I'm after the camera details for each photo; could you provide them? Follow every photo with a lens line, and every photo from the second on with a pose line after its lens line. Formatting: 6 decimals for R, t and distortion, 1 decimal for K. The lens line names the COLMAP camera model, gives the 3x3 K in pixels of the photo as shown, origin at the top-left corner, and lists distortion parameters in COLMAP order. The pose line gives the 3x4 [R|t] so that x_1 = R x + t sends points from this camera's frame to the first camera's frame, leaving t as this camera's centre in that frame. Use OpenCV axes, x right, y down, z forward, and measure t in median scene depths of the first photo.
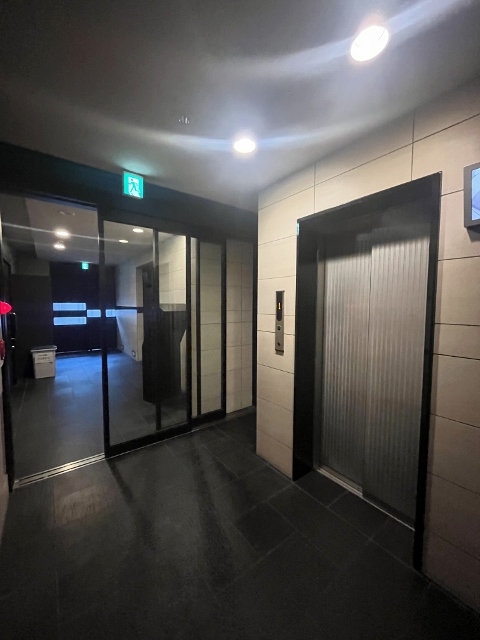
lens RADIAL K [[259.5, 0, 238.5], [0, 259.5, 319.7], [0, 0, 1]] dist [-0.001645, -0.000291]
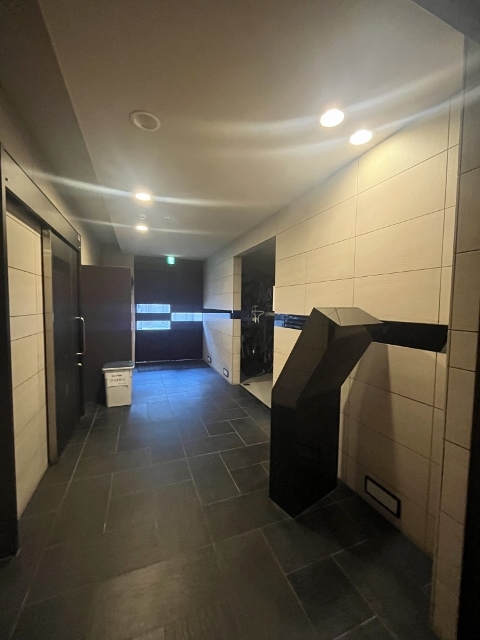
lens RADIAL K [[259.5, 0, 238.5], [0, 259.5, 319.7], [0, 0, 1]] dist [-0.001645, -0.000291]
pose [[0.964131, 0.022843, -0.264442, -0.178762], [-0.025620, 0.999647, -0.007057, -0.017740], [0.264187, 0.013579, 0.964376, 0.291278]]
